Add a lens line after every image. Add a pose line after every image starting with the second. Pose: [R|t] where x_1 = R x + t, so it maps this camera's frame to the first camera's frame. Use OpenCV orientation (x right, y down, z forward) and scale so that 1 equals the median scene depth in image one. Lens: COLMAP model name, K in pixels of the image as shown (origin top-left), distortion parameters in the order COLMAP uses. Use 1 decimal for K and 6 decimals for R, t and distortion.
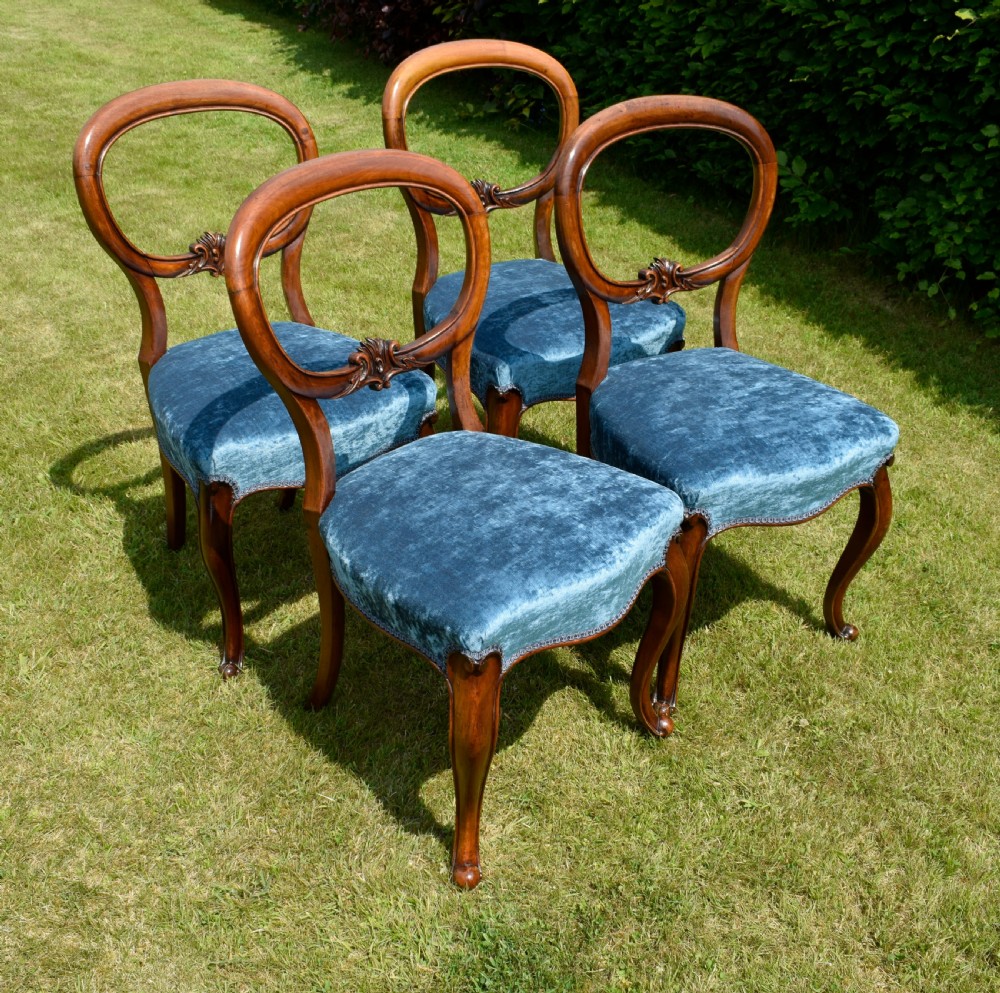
lens RADIAL K [[1223.0, 0, 483.7], [0, 1223.0, 532.7], [0, 0, 1]] dist [-0.022408, 0.000000]
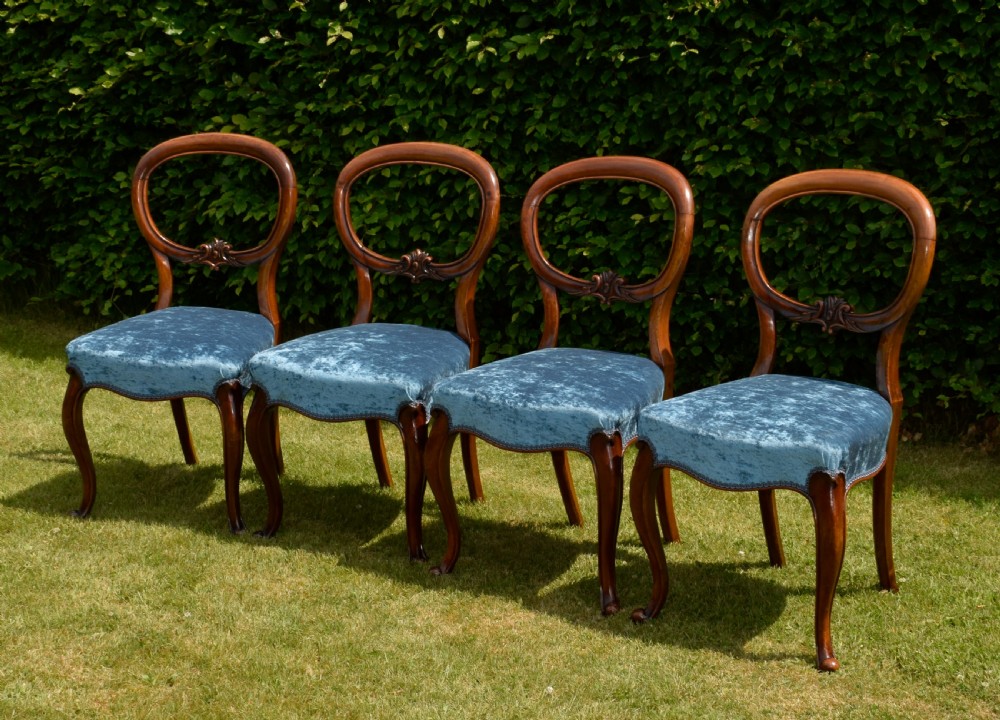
lens RADIAL K [[1885.1, 0, 492.0], [0, 1885.1, 366.5], [0, 0, 1]] dist [-0.025075, 0.000000]
pose [[0.871918, -0.143940, 0.468017, -0.275226], [0.276991, 0.933177, -0.229035, 0.590580], [-0.403776, 0.329337, 0.853524, -1.101191]]
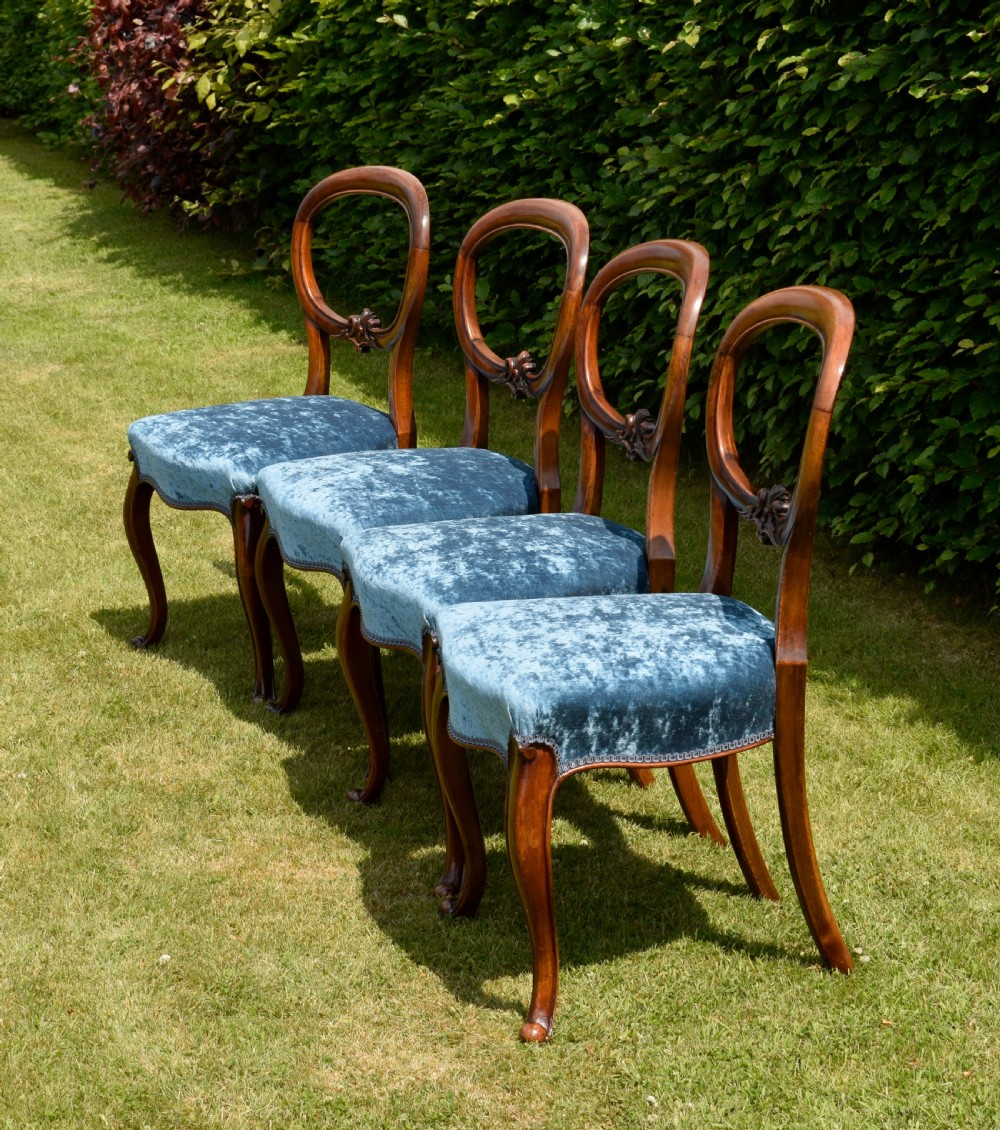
lens RADIAL K [[2763.6, 0, 395.1], [0, 2763.6, 536.8], [0, 0, 1]] dist [-0.023270, 0.000000]
pose [[0.984300, 0.004936, -0.176435, 0.944228], [-0.056764, 0.955358, -0.289945, 0.733506], [0.167128, 0.295408, 0.940639, -1.317482]]
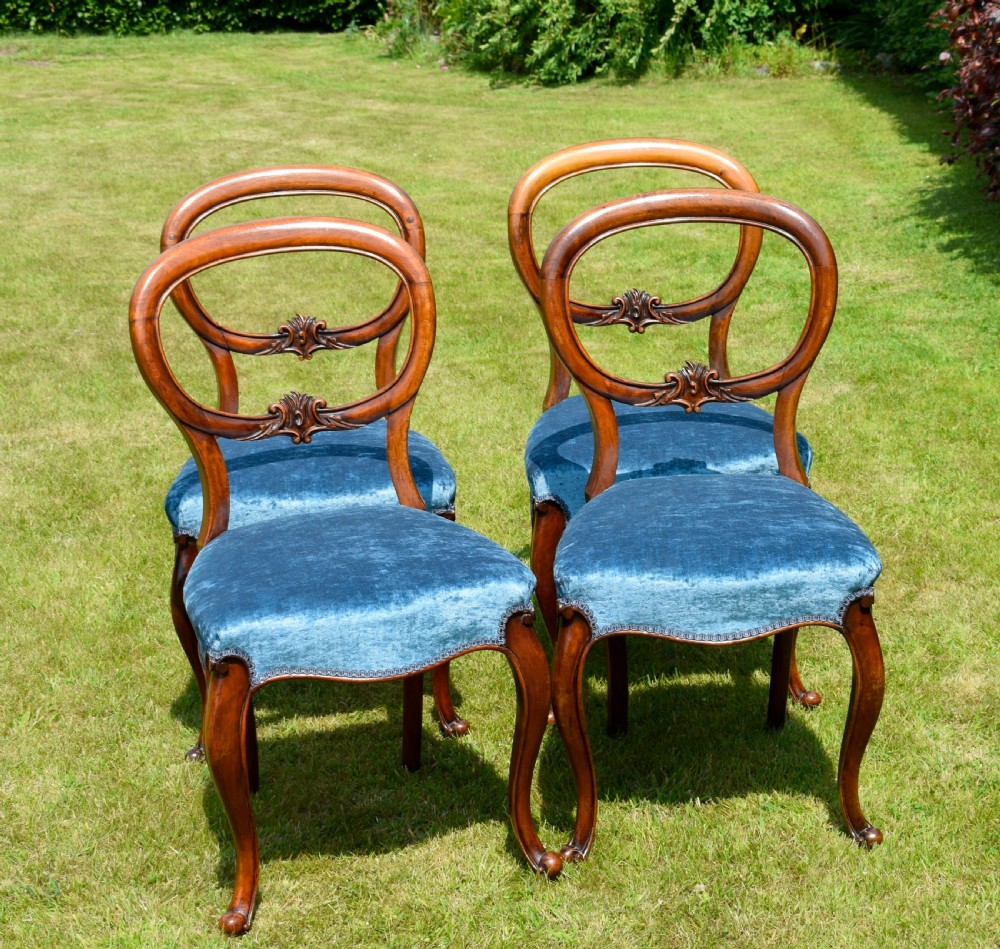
lens RADIAL K [[2293.1, 0, 609.1], [0, 2293.1, 462.6], [0, 0, 1]] dist [-0.016258, 0.000000]
pose [[0.887218, 0.079866, -0.454384, 0.842718], [-0.200222, 0.953971, -0.223271, 0.225937], [0.415638, 0.289068, 0.862372, -0.435235]]
